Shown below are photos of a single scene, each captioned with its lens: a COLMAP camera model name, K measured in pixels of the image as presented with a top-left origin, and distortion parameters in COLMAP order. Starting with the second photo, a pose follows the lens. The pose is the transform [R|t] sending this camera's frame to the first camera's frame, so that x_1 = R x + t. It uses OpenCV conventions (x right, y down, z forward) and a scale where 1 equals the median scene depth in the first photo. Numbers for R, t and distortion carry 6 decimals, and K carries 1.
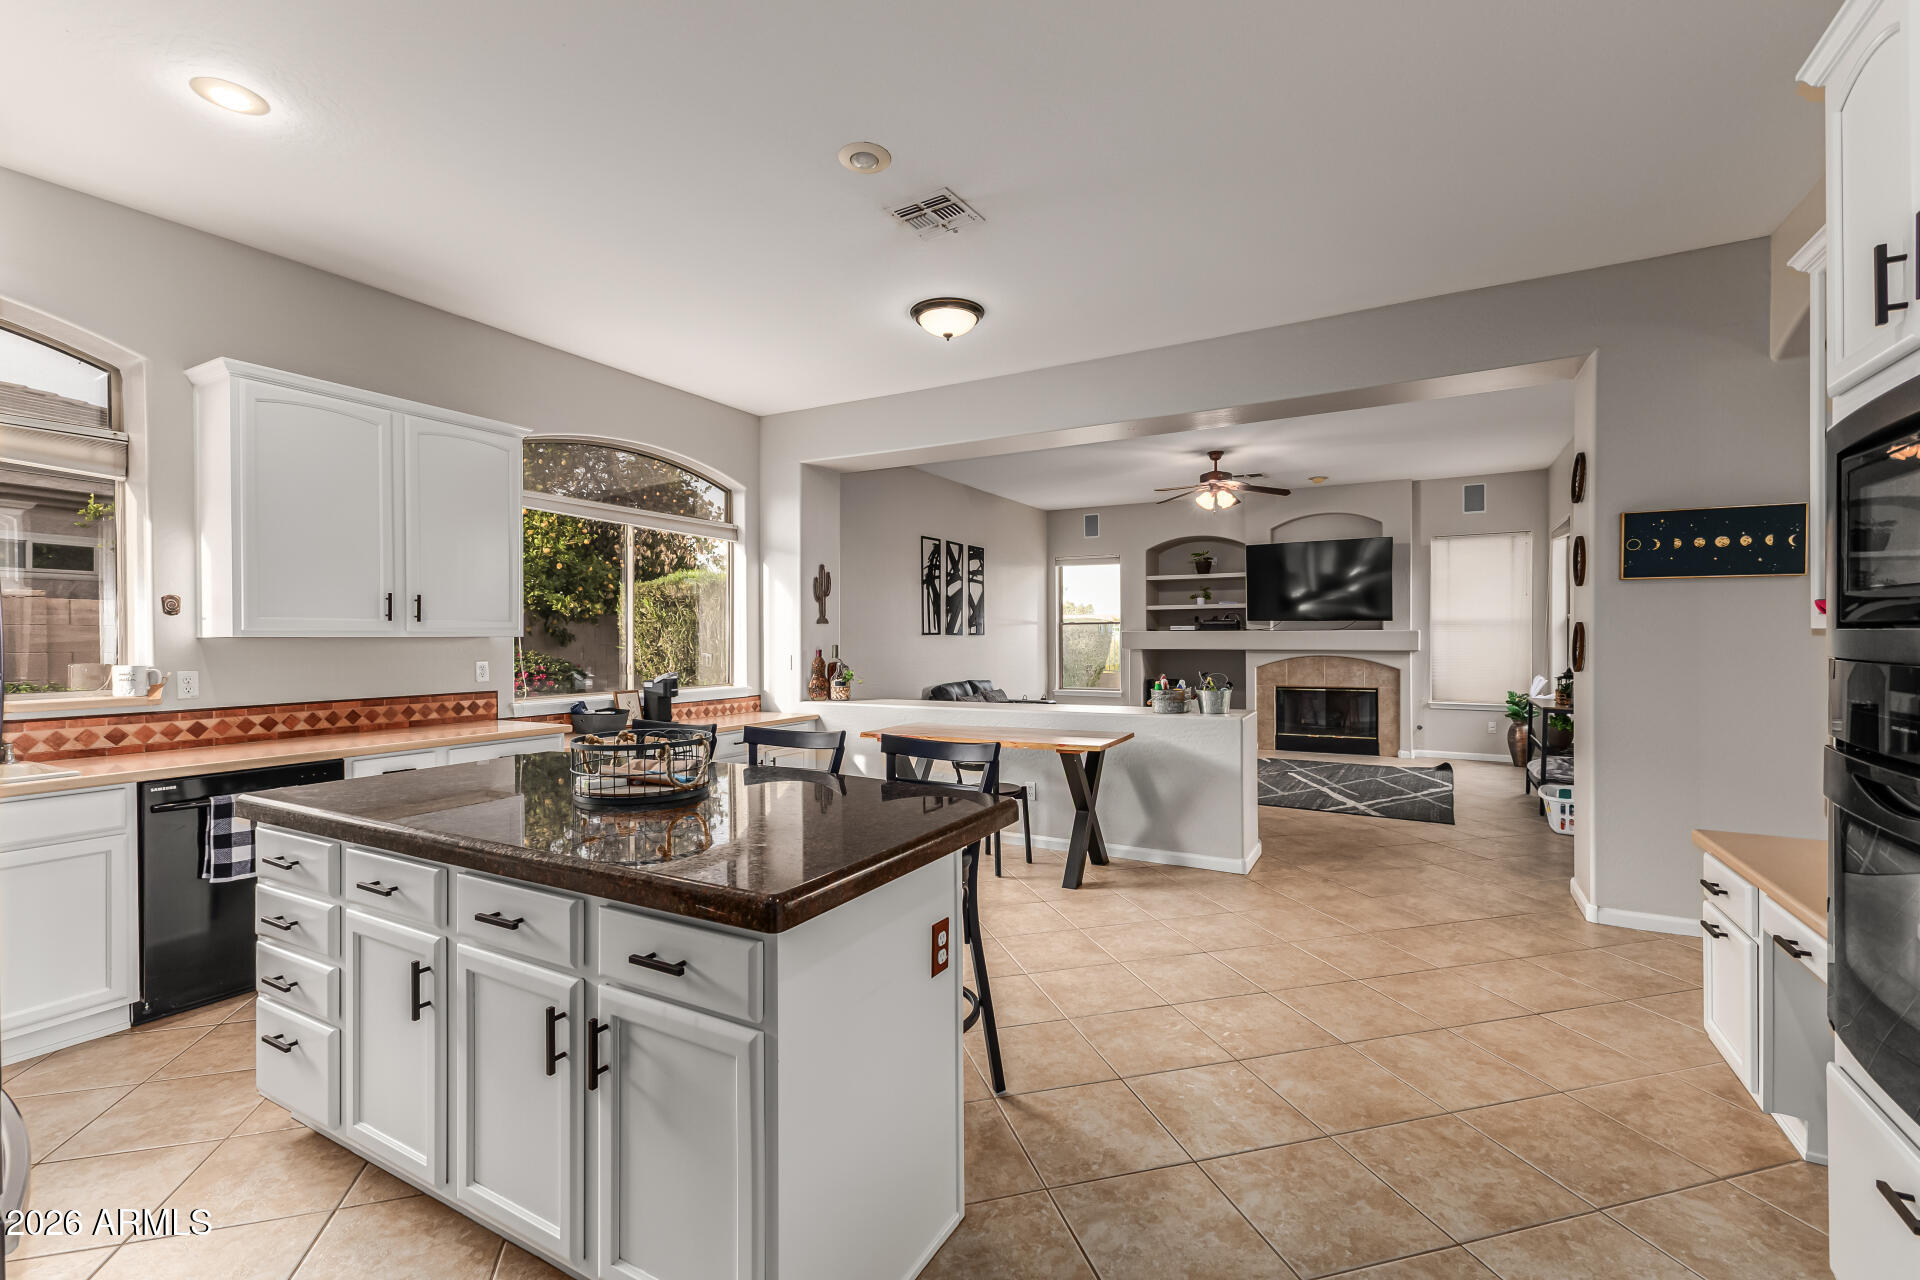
lens RADIAL K [[831.4, 0, 951.7], [0, 831.4, 639.5], [0, 0, 1]] dist [0.012049, -0.003153]
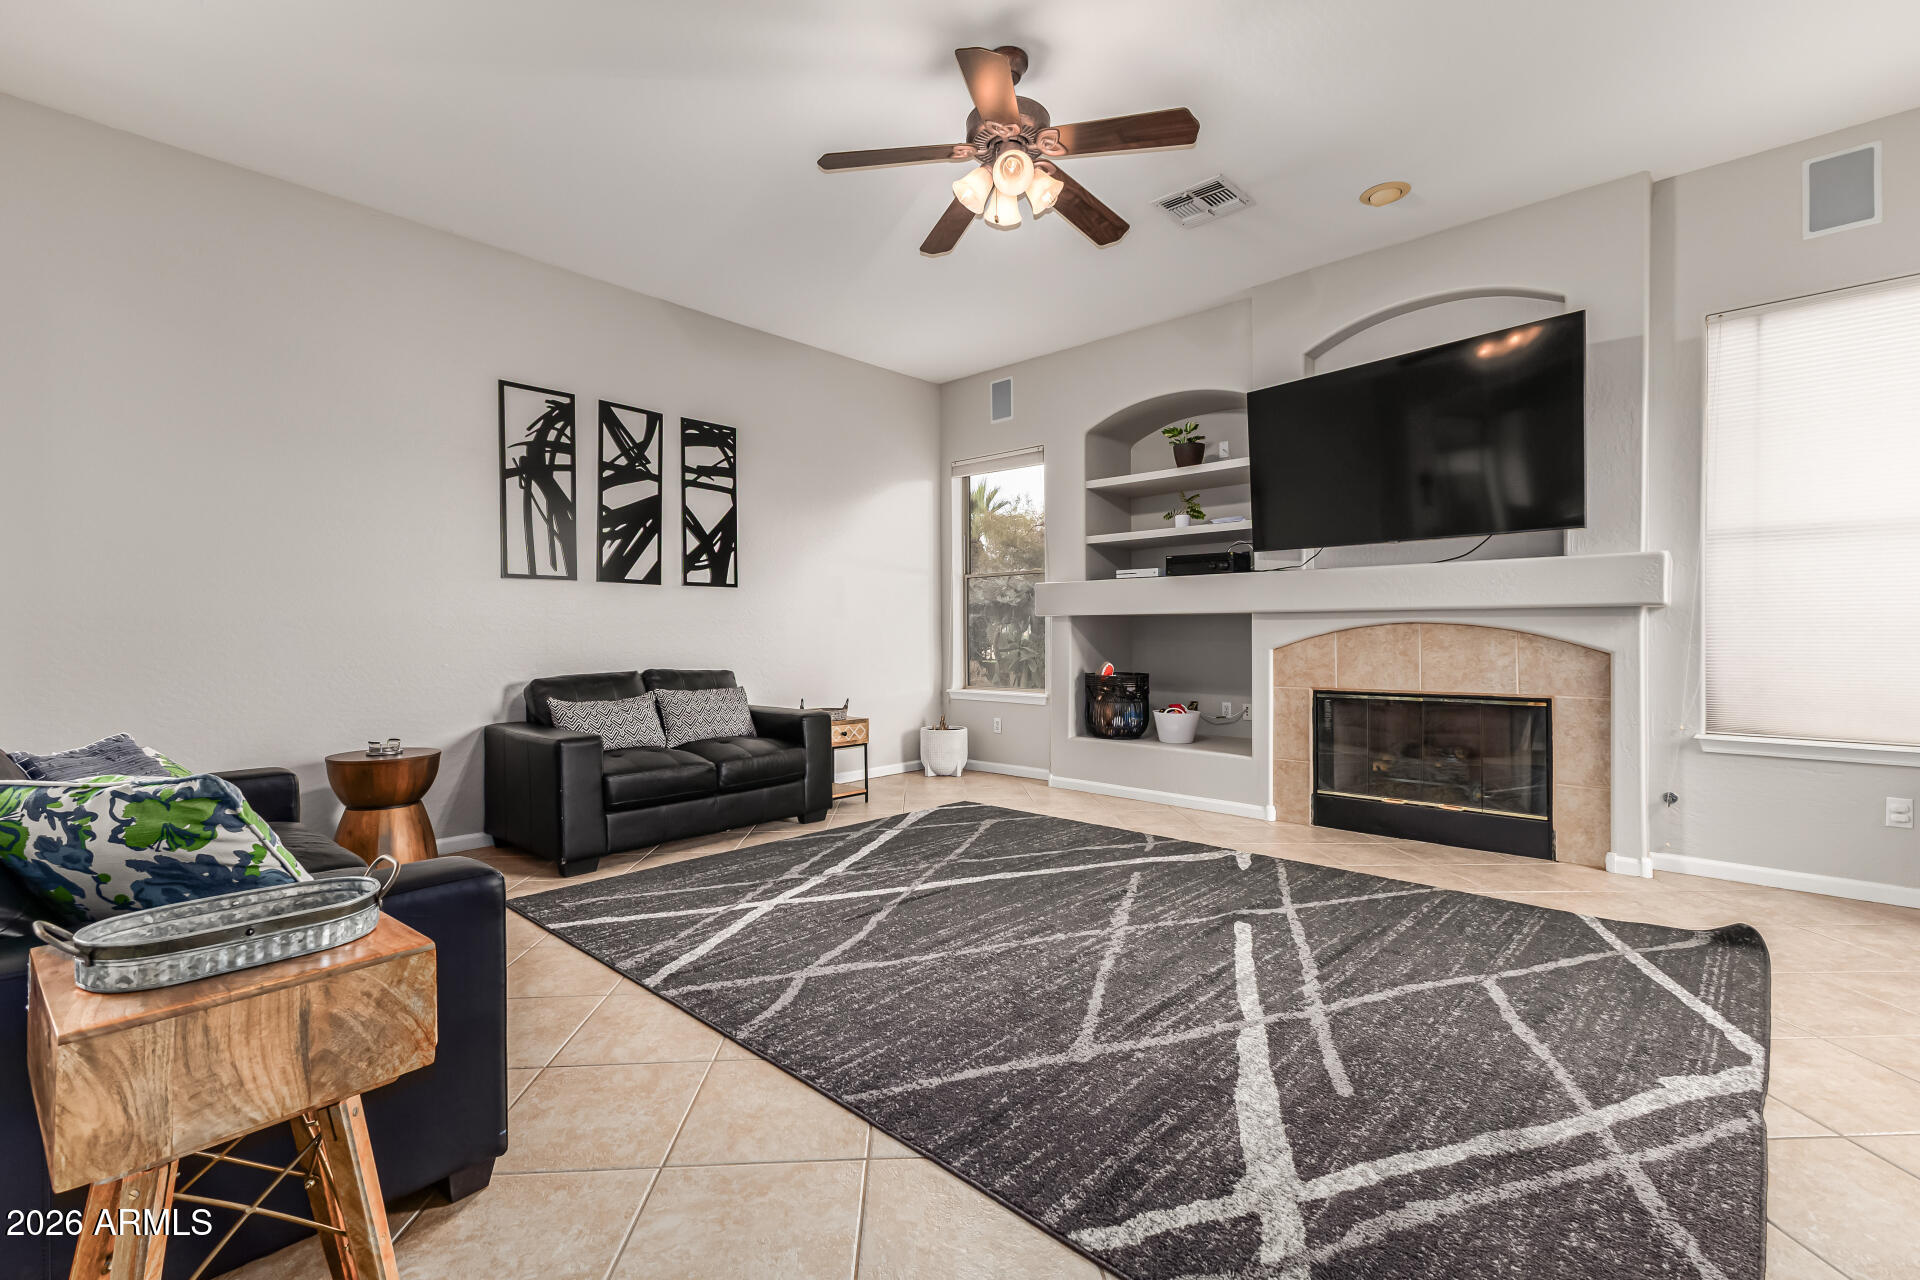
lens RADIAL K [[831.4, 0, 950.5], [0, 831.4, 636.4], [0, 0, 1]] dist [0.012049, -0.003153]
pose [[0.971441, -0.000006, -0.237282, 0.337515], [0.000661, 0.999996, 0.002681, 0.028341], [0.237281, -0.002762, 0.971437, 0.555733]]
